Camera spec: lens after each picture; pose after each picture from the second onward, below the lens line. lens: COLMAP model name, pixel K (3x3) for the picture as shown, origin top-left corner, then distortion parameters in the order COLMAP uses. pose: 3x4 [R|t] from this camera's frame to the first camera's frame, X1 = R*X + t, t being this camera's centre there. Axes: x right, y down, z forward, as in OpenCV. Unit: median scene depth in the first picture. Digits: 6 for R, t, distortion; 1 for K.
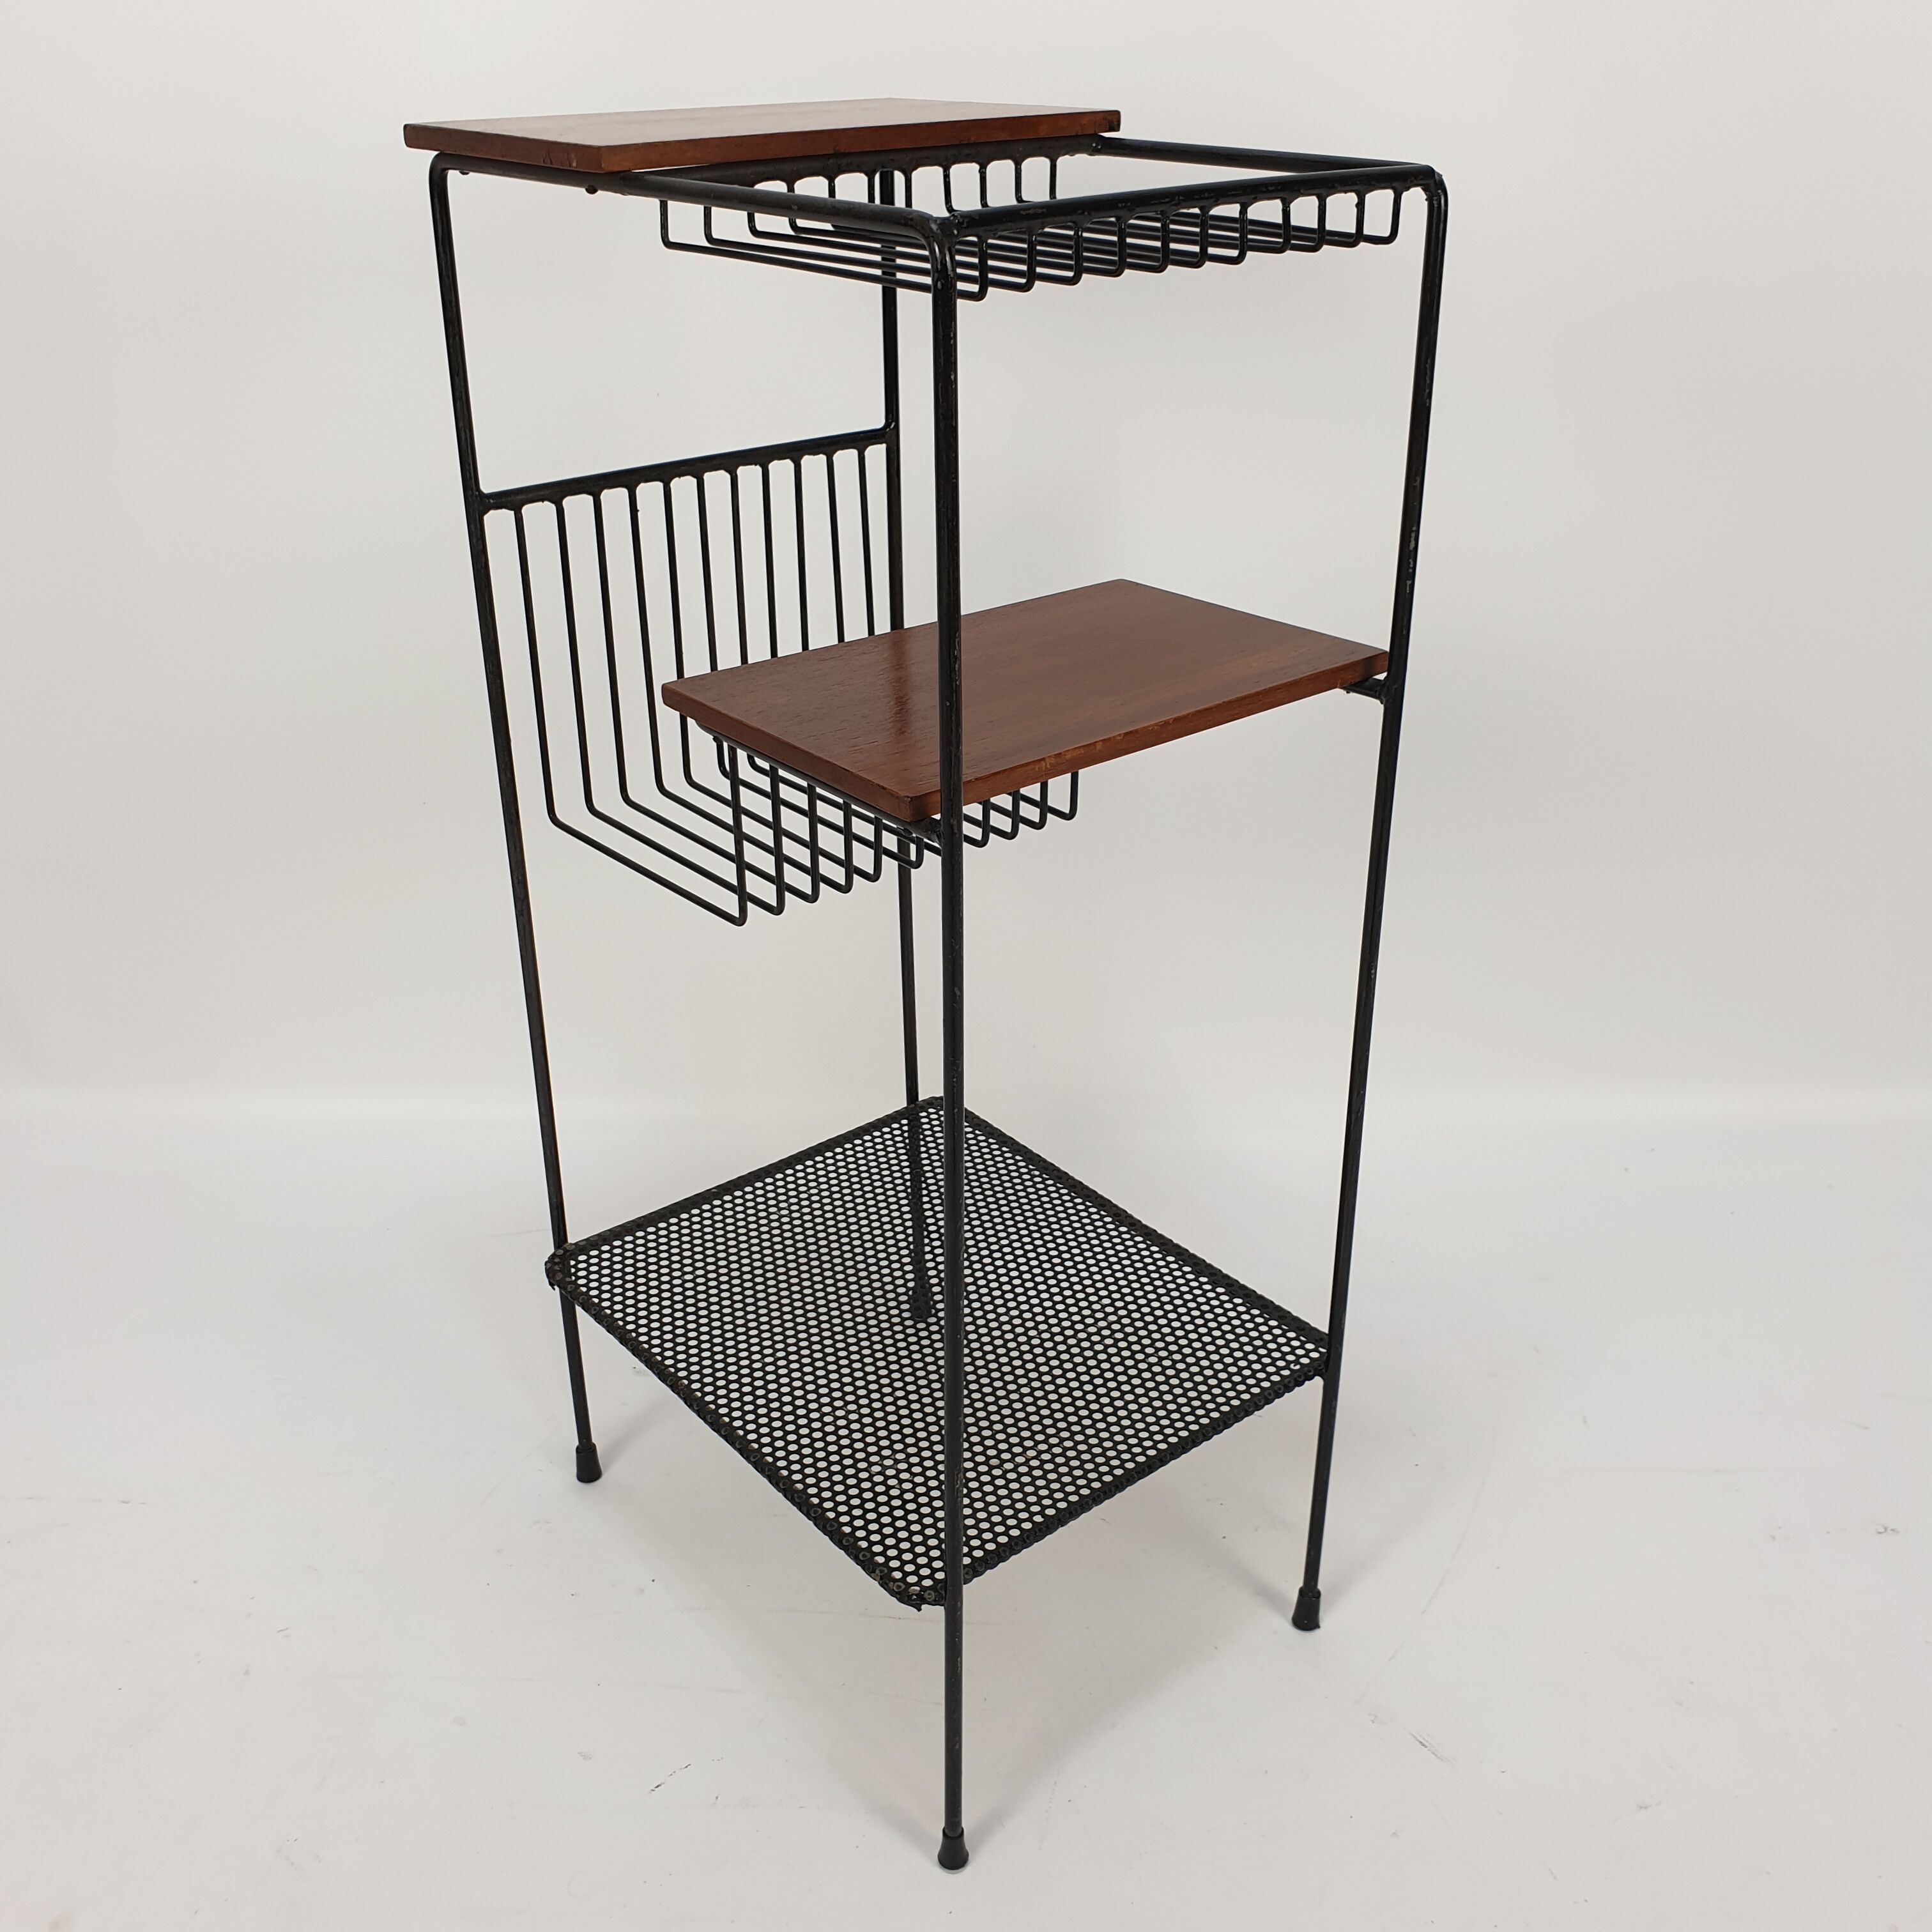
lens RADIAL K [[2020.0, 0, 966.0], [0, 2020.0, 966.0], [0, 0, 1]] dist [-0.024328, -0.000370]
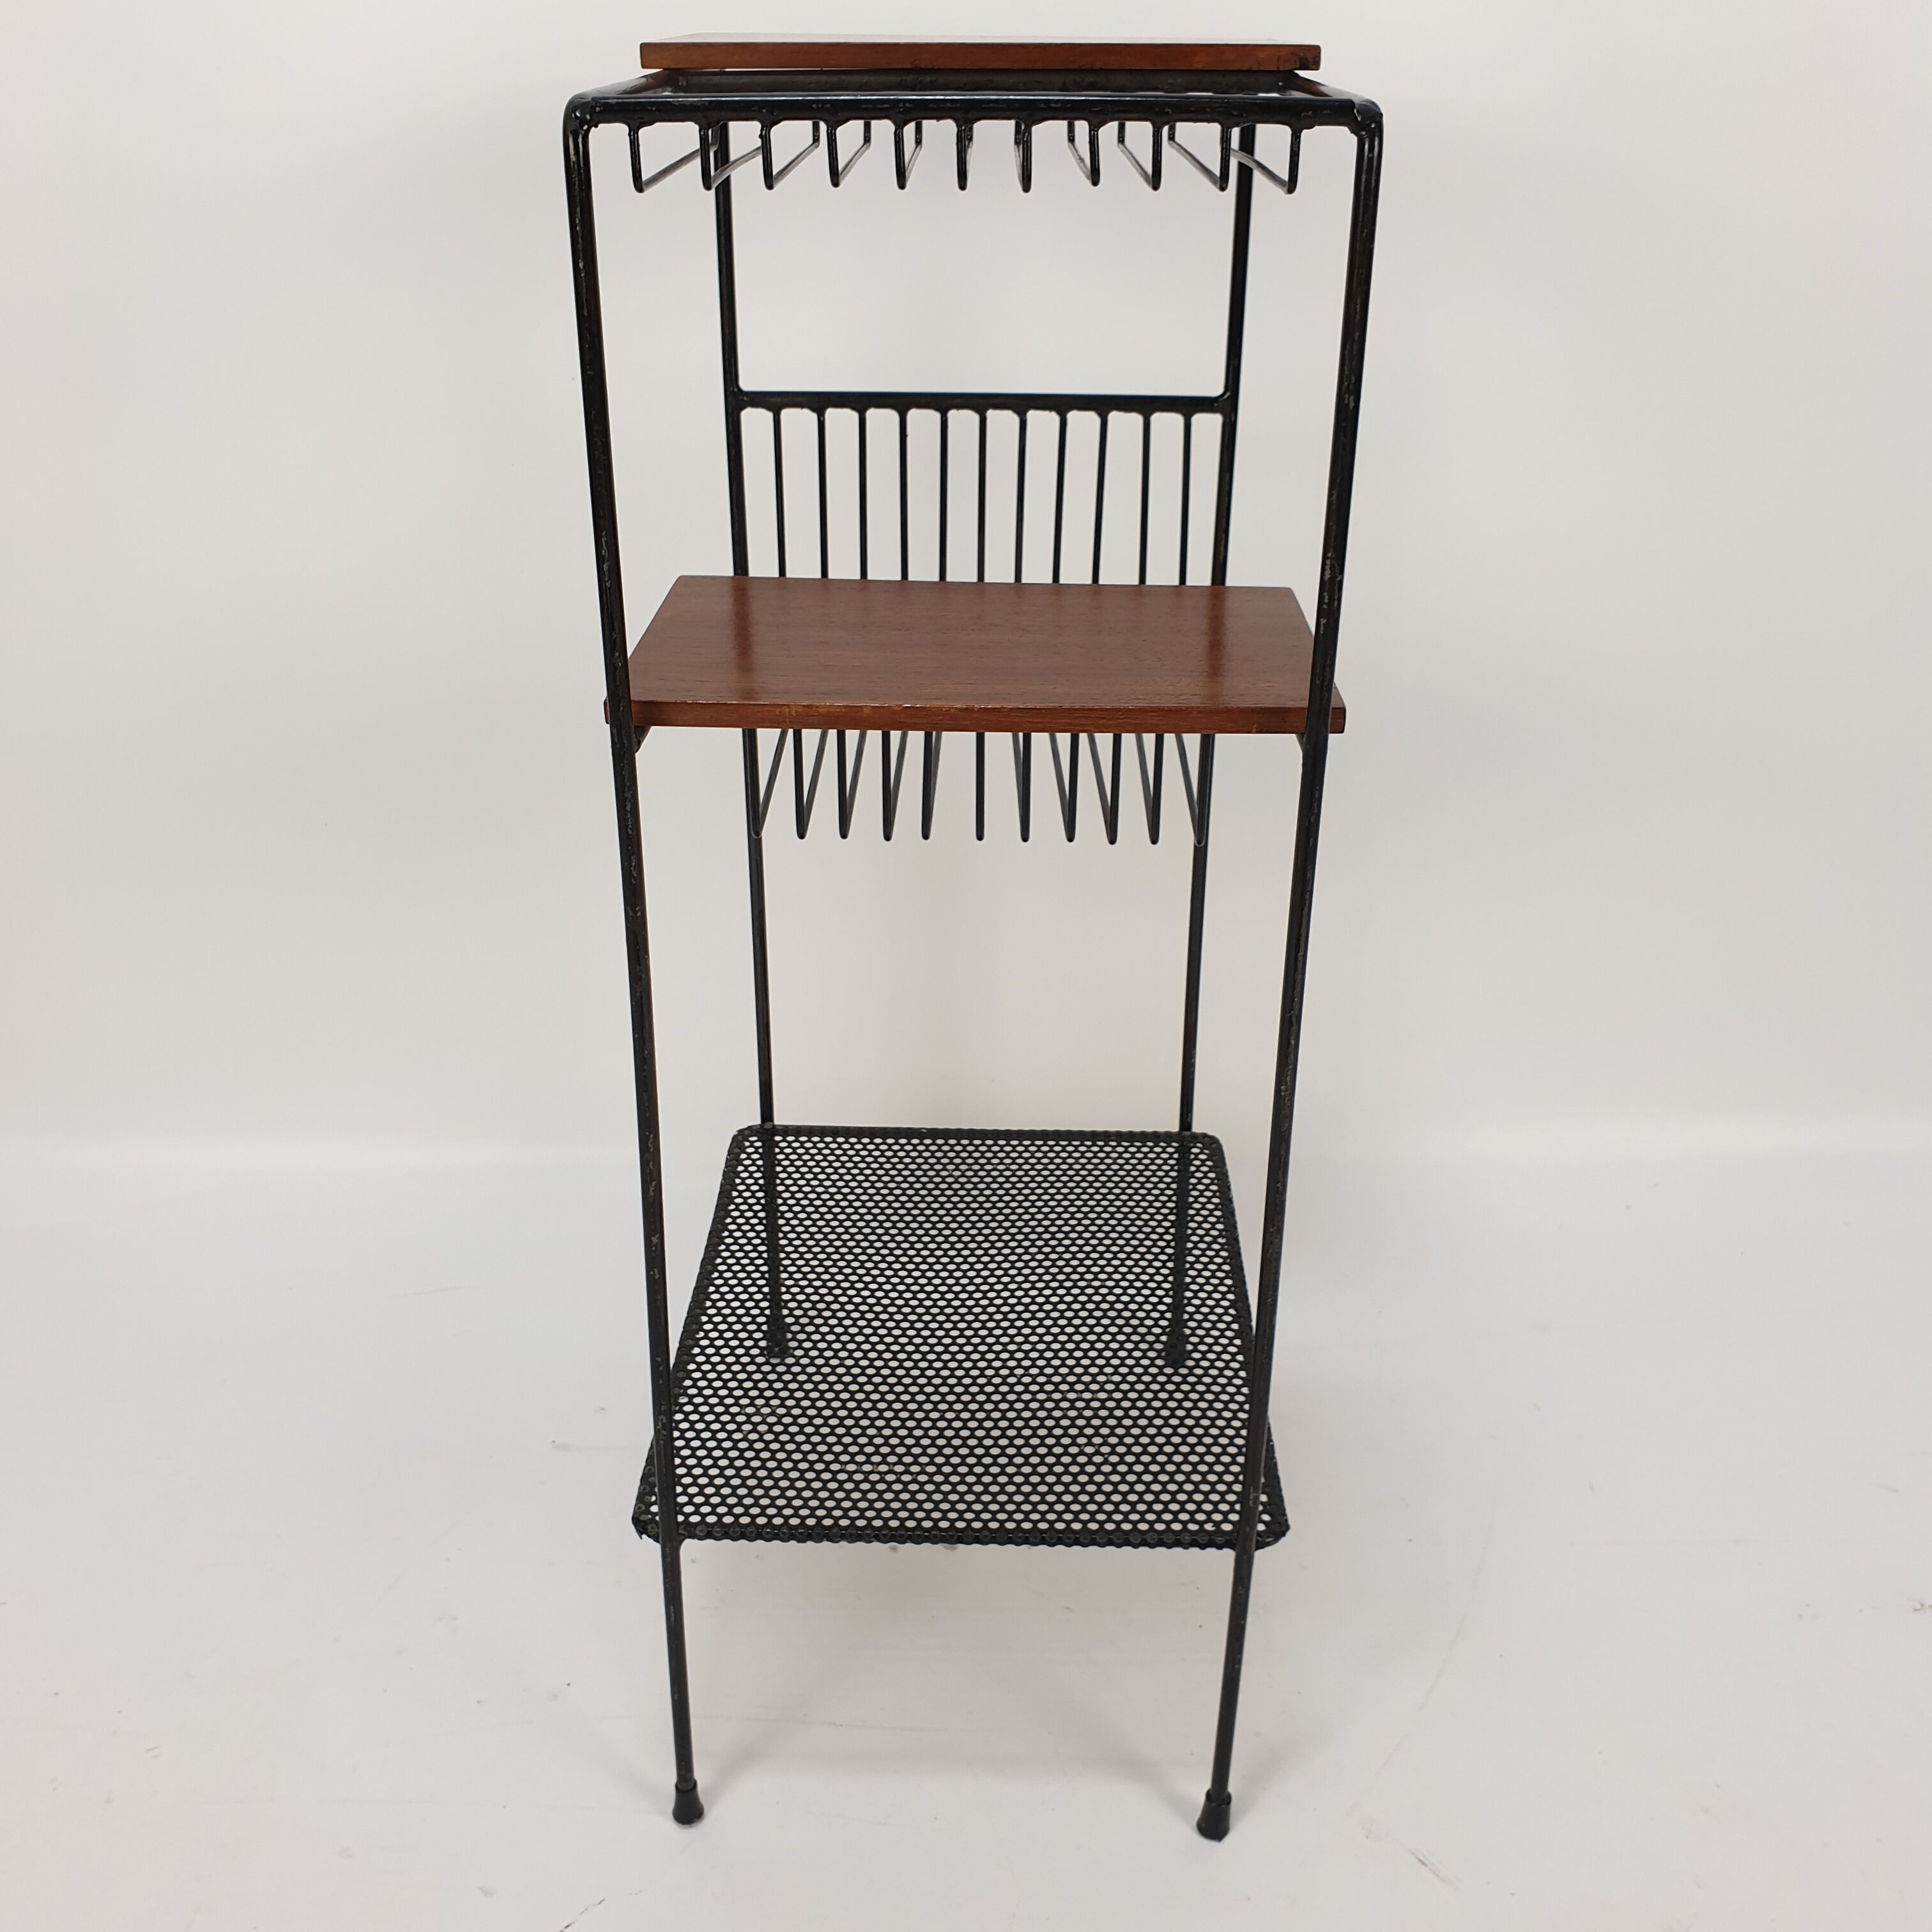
lens RADIAL K [[2020.0, 0, 966.0], [0, 2020.0, 966.0], [0, 0, 1]] dist [-0.024328, -0.000370]
pose [[0.763425, 0.296466, -0.573838, 0.535044], [-0.296280, 0.950189, 0.096737, -0.084192], [0.573934, 0.096165, 0.813236, 0.236874]]
